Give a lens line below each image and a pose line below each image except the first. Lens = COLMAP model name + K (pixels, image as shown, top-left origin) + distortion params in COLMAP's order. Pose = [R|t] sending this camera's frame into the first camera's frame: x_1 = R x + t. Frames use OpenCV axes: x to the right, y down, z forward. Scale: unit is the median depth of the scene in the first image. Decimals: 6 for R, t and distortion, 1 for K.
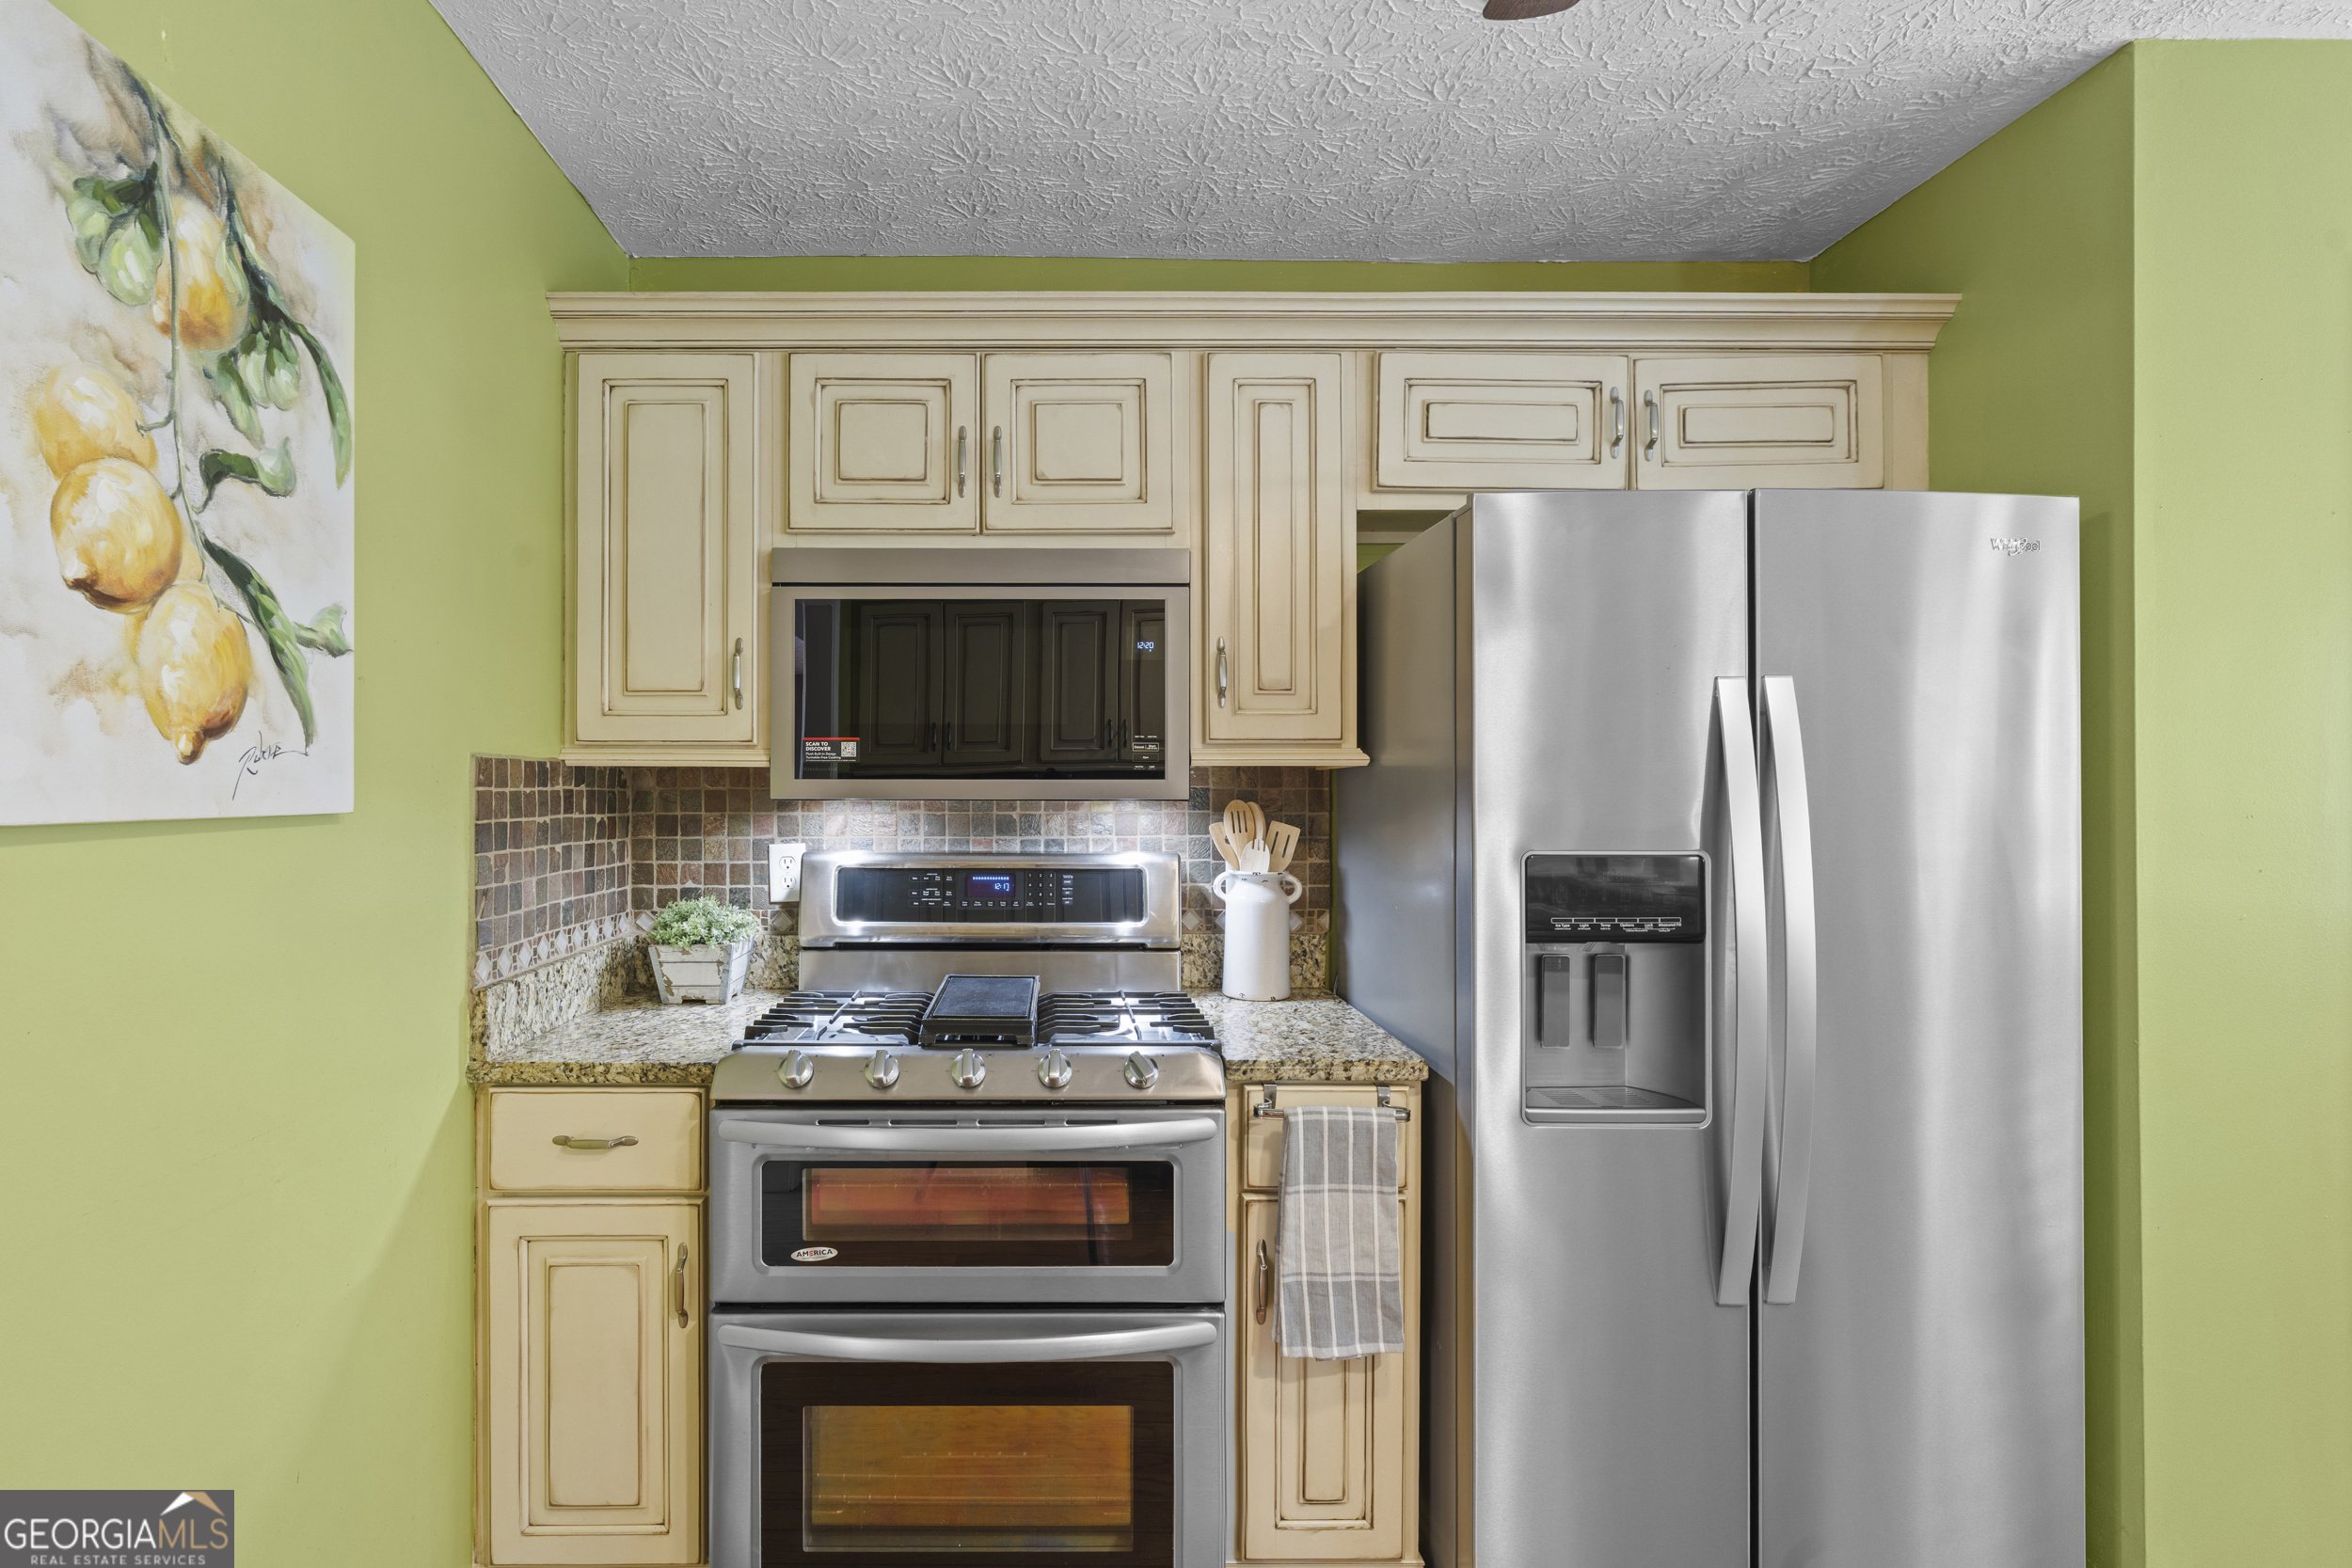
lens RADIAL K [[1070.1, 0, 1186.4], [0, 1070.1, 789.8], [0, 0, 1]] dist [-0.002134, 0.001248]
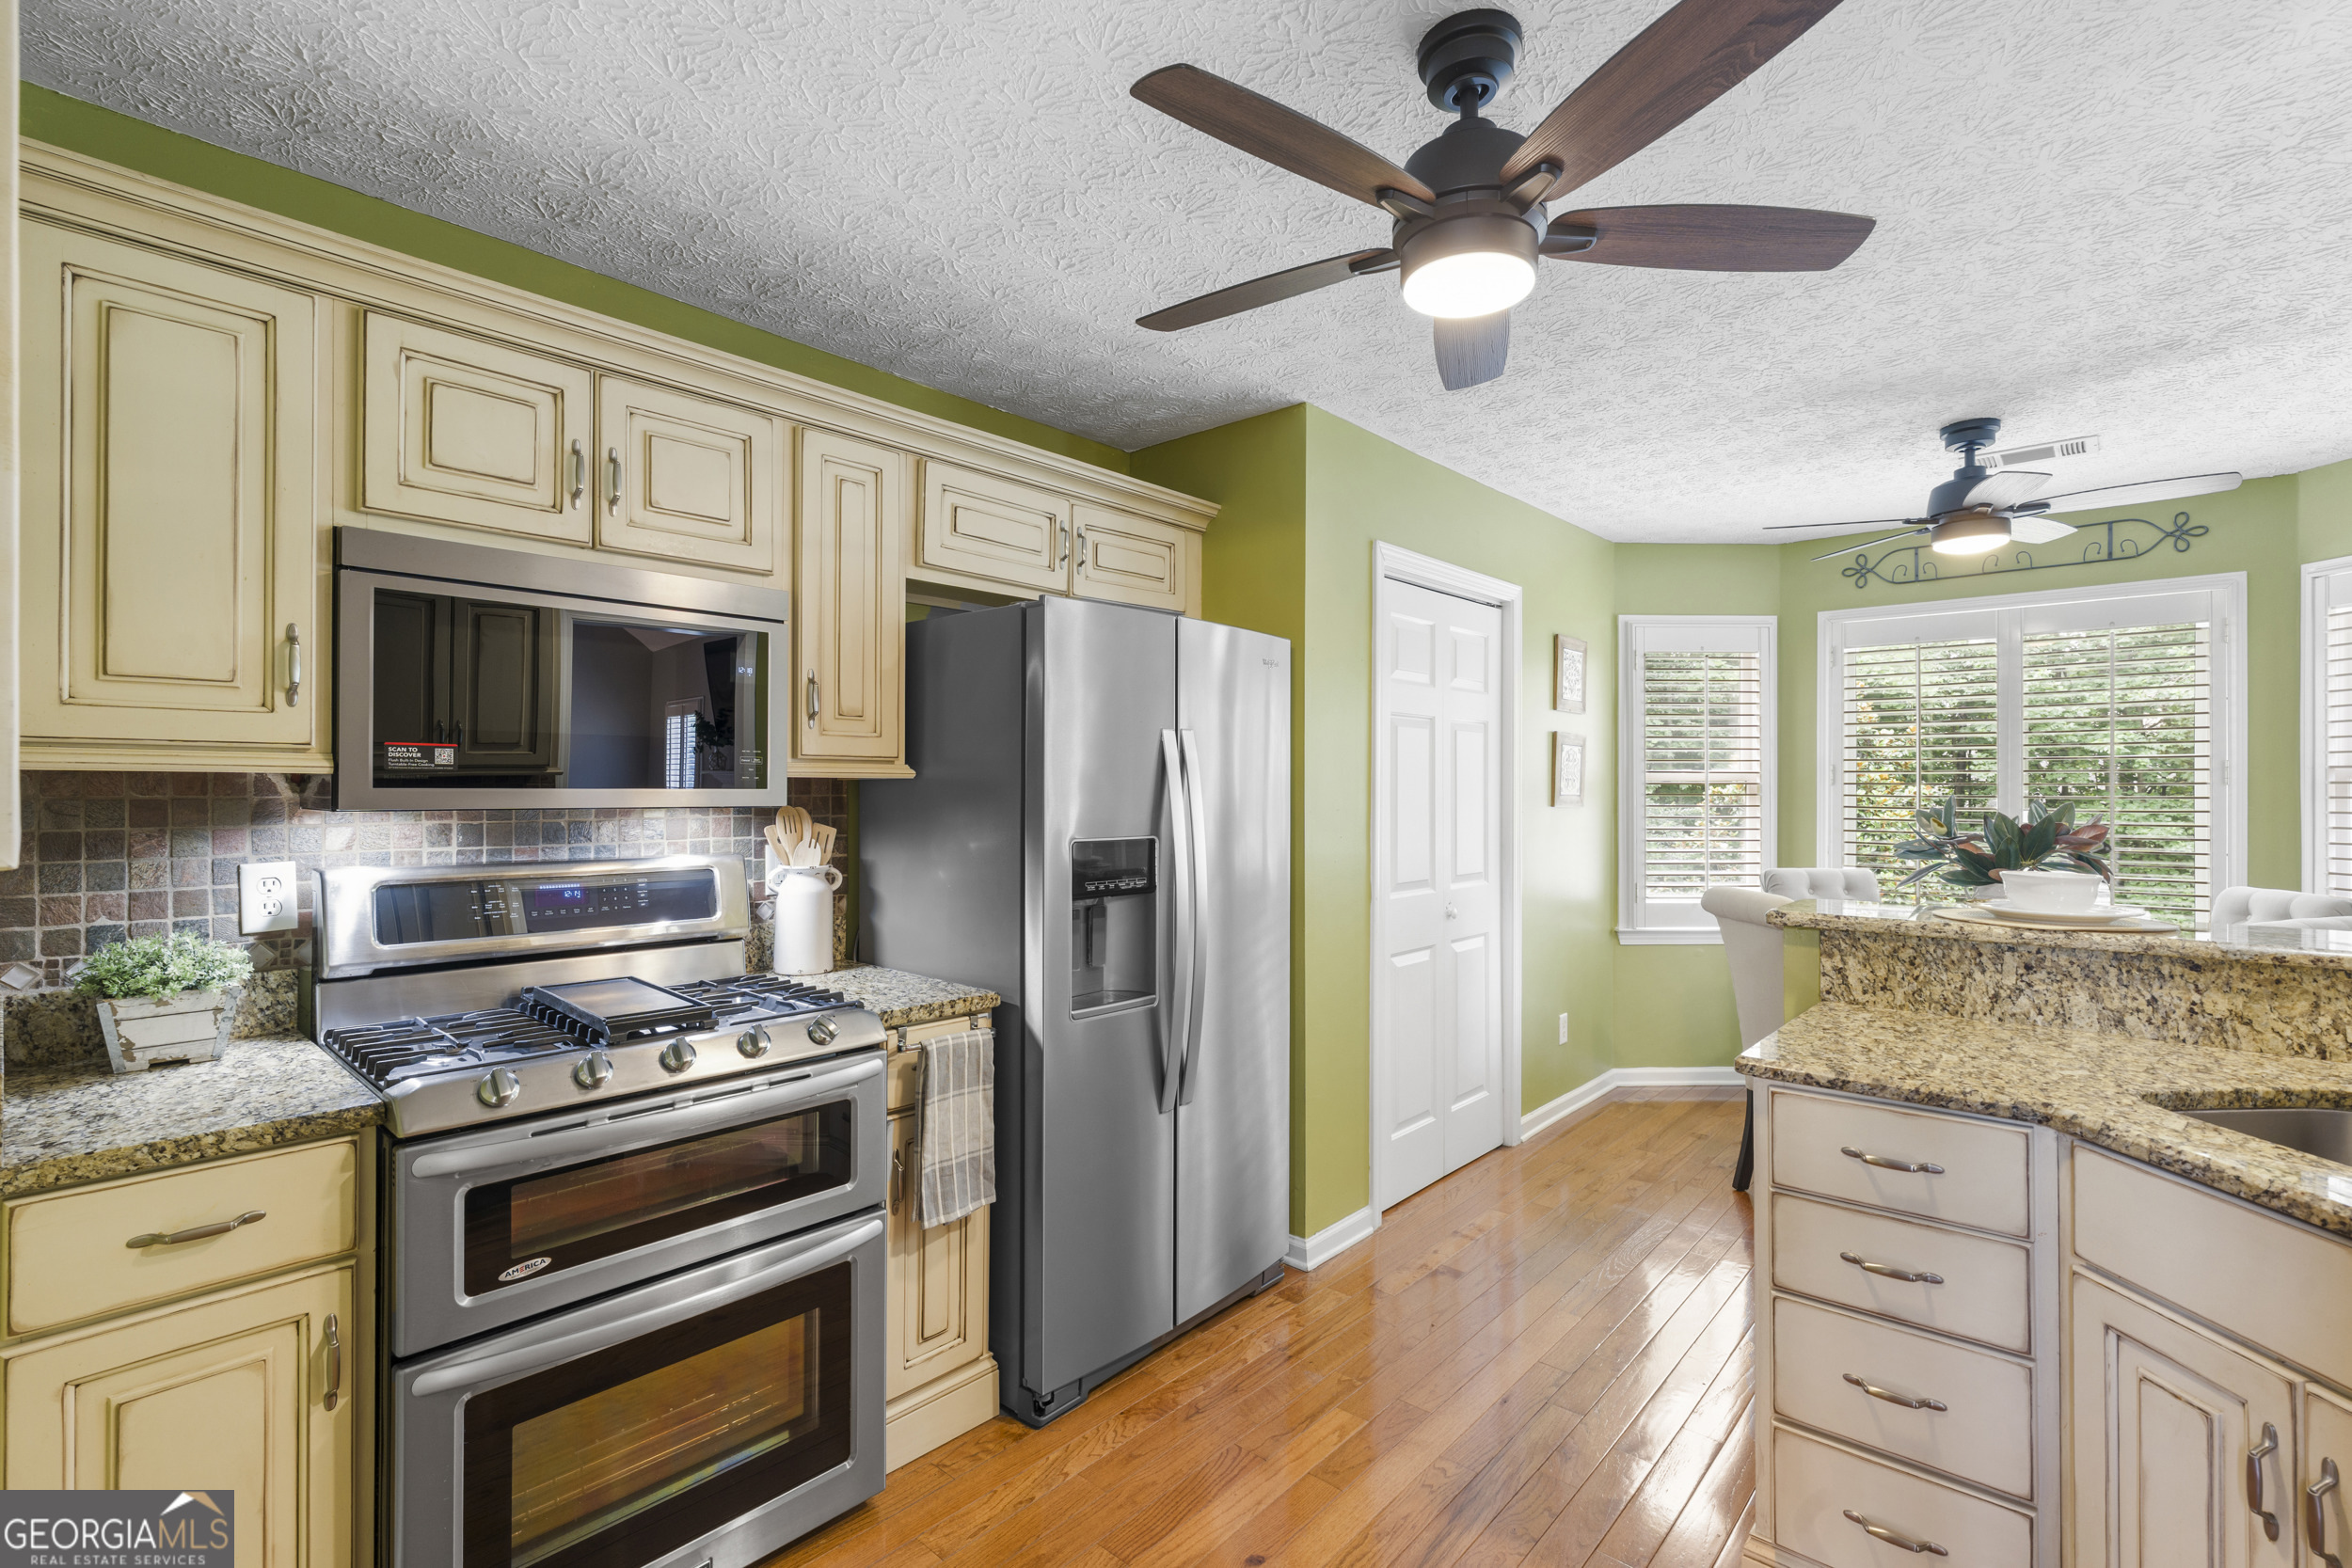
lens RADIAL K [[1070.1, 0, 1123.4], [0, 1070.1, 784.8], [0, 0, 1]] dist [-0.002134, 0.001248]
pose [[0.696490, 0.003153, 0.717560, -0.578163], [-0.005910, 0.999982, 0.001343, -0.018050], [-0.717542, -0.005176, 0.696496, -0.077282]]
